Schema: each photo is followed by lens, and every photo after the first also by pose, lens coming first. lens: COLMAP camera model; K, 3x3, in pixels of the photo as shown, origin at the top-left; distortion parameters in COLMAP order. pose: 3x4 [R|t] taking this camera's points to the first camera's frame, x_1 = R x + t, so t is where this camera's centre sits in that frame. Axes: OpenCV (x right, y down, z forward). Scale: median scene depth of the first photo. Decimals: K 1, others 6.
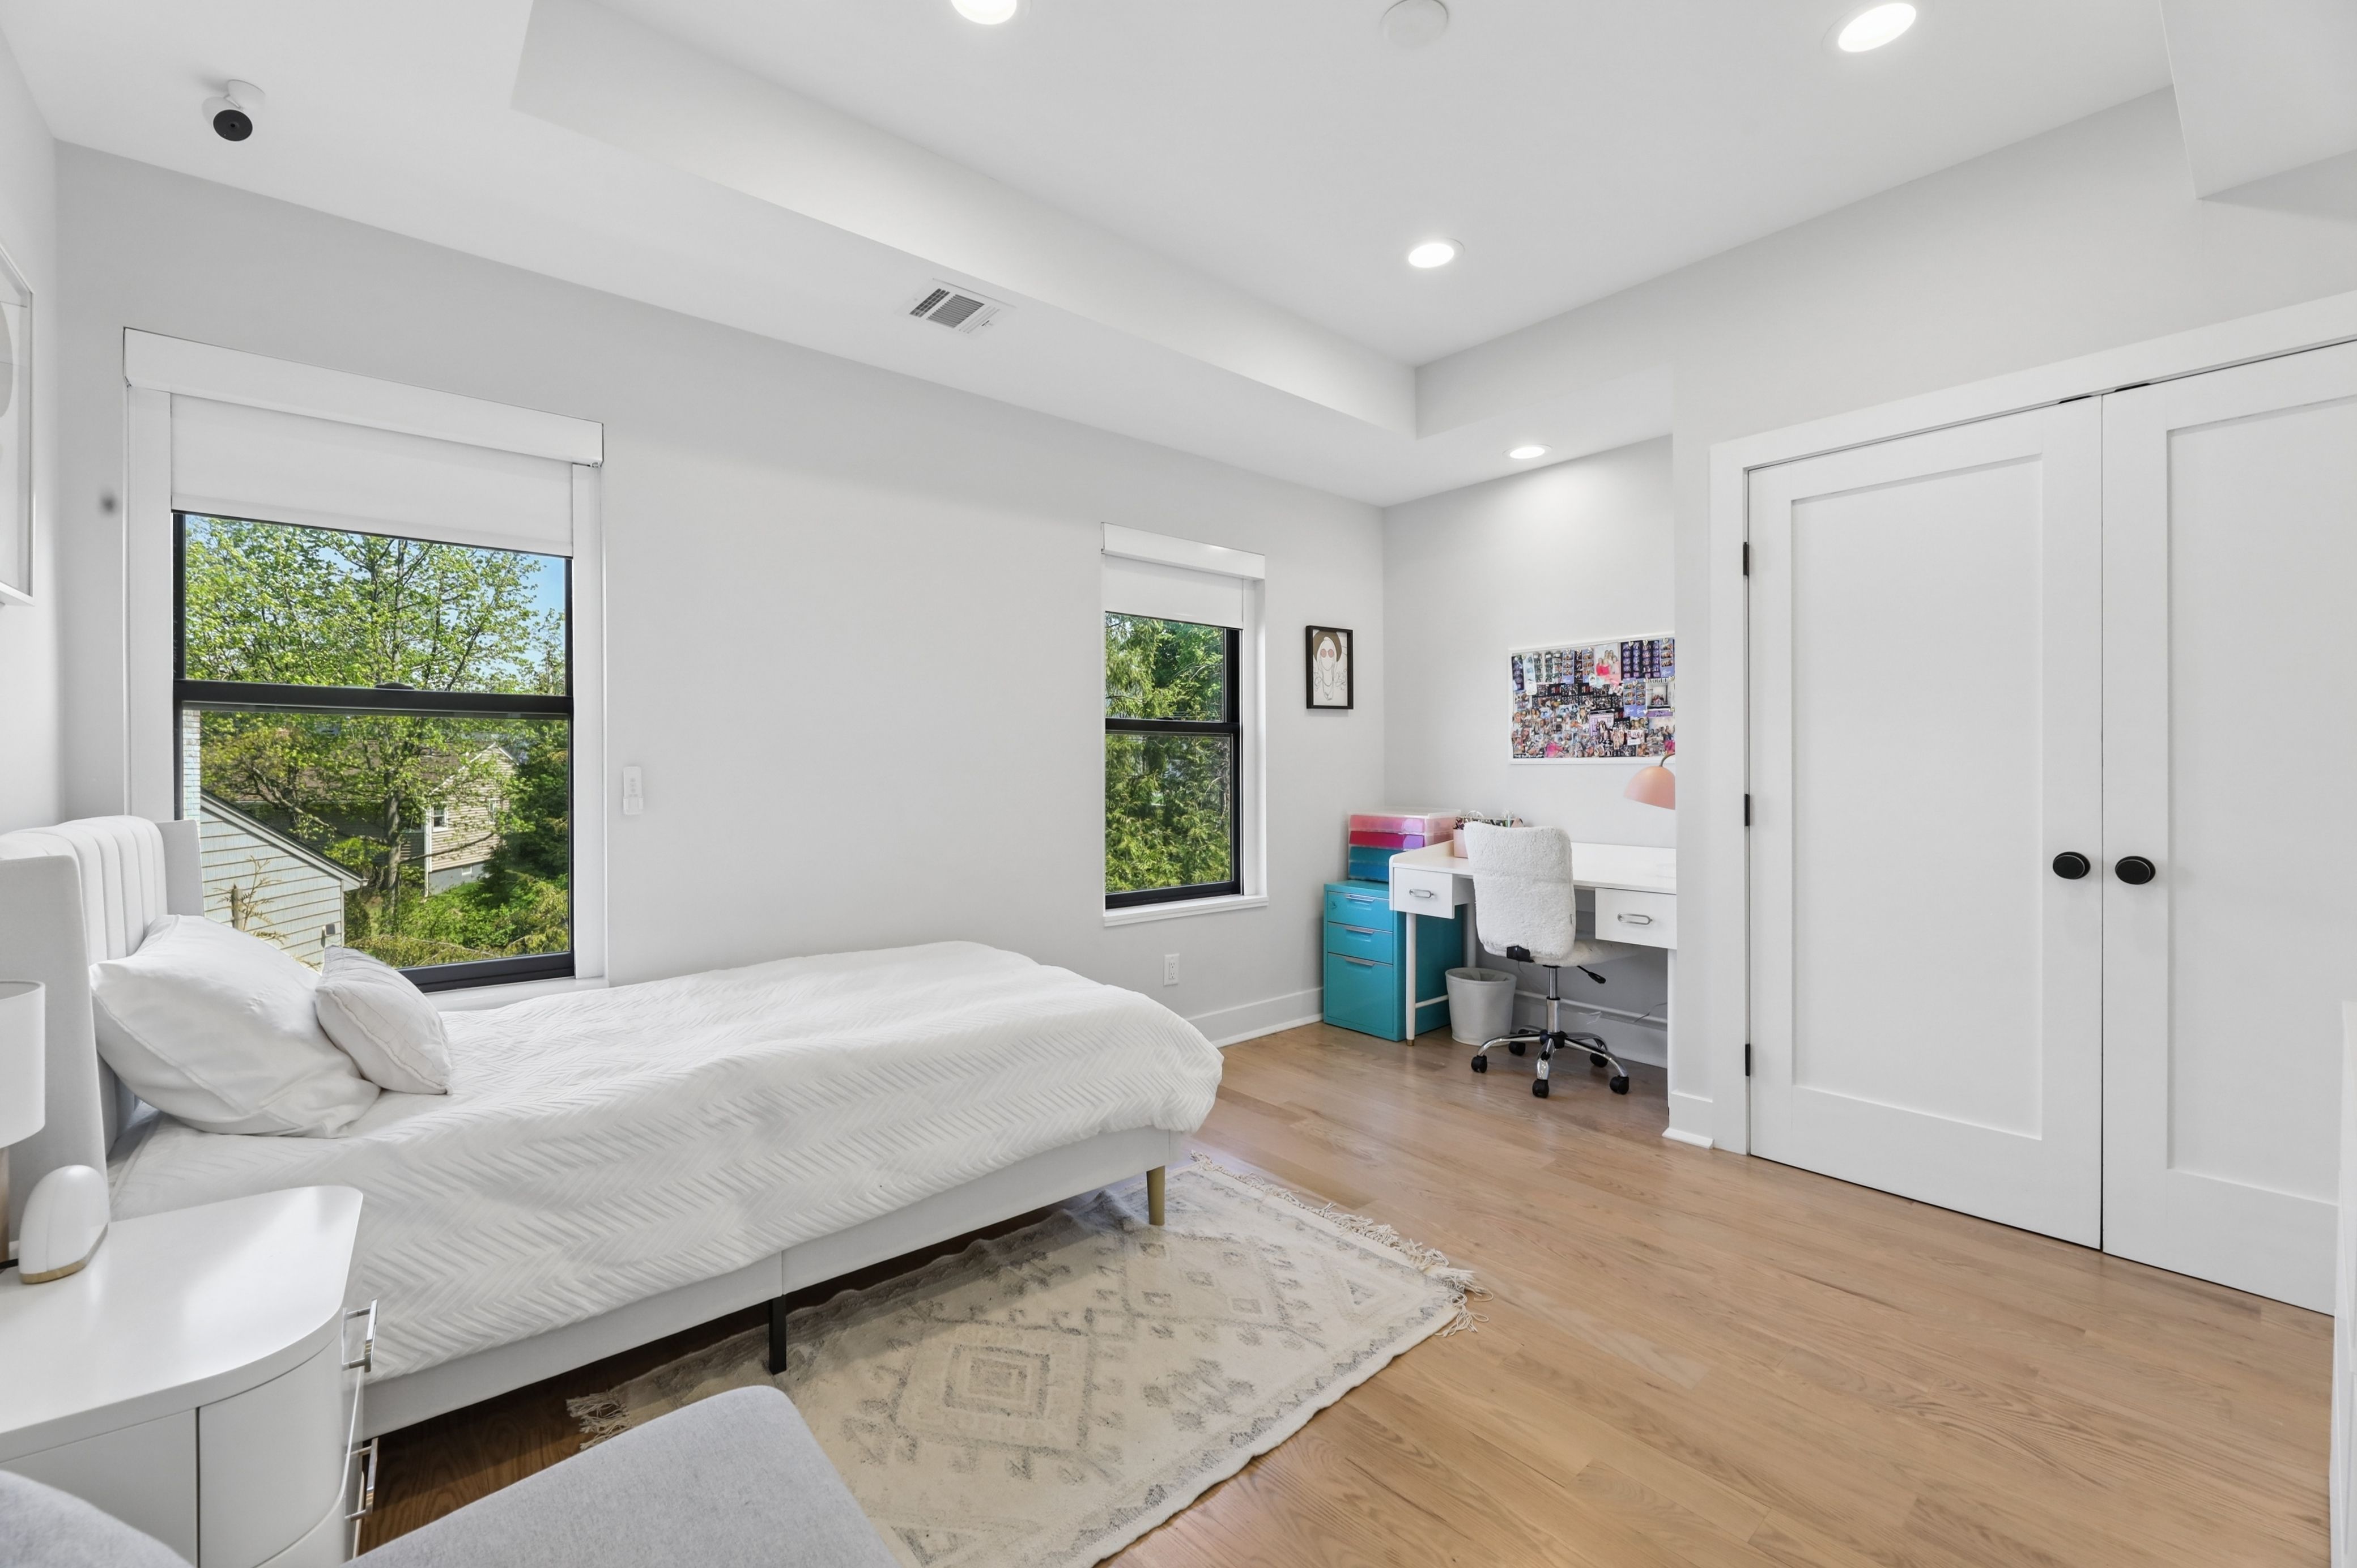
lens RADIAL K [[959.3, 0, 1175.3], [0, 959.3, 775.1], [0, 0, 1]] dist [-0.002551, -0.000326]
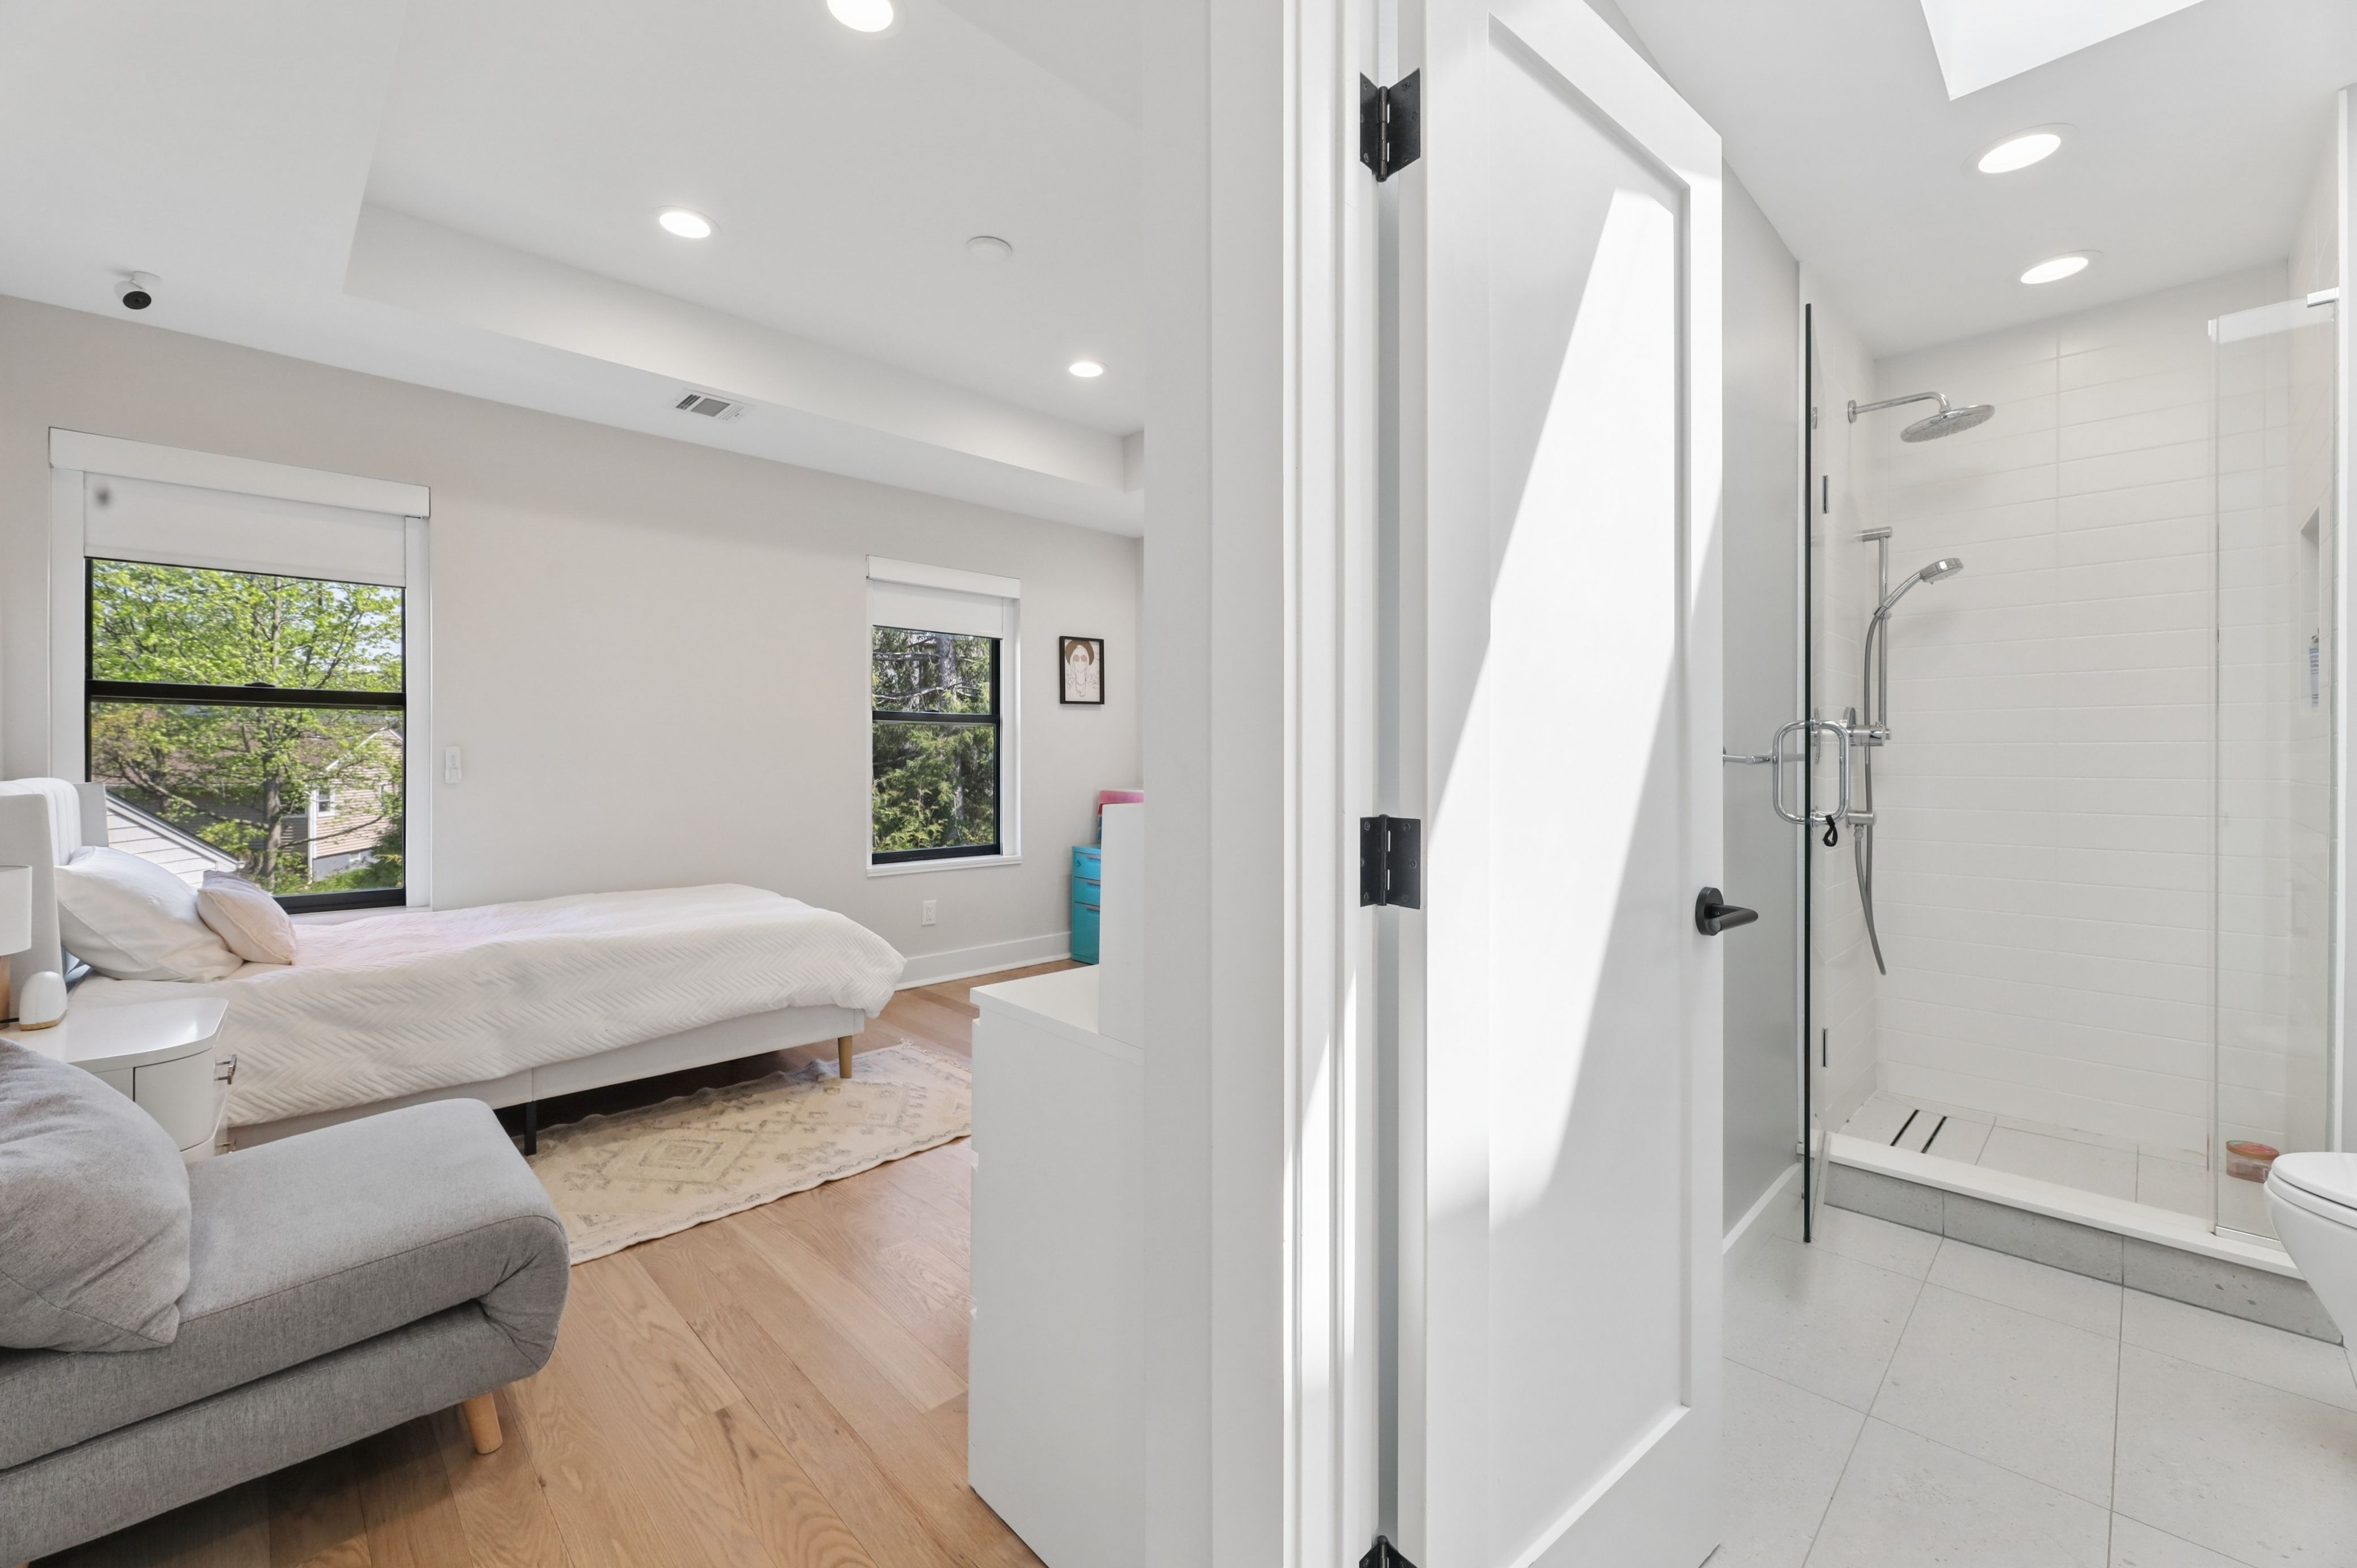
lens RADIAL K [[959.7, 0, 1180.5], [0, 959.7, 761.8], [0, 0, 1]] dist [0.001813, -0.000427]
pose [[0.997535, 0.004419, 0.070032, 0.380510], [-0.004343, 0.999990, -0.001241, 0.010617], [-0.070037, 0.000934, 0.997544, -0.436107]]
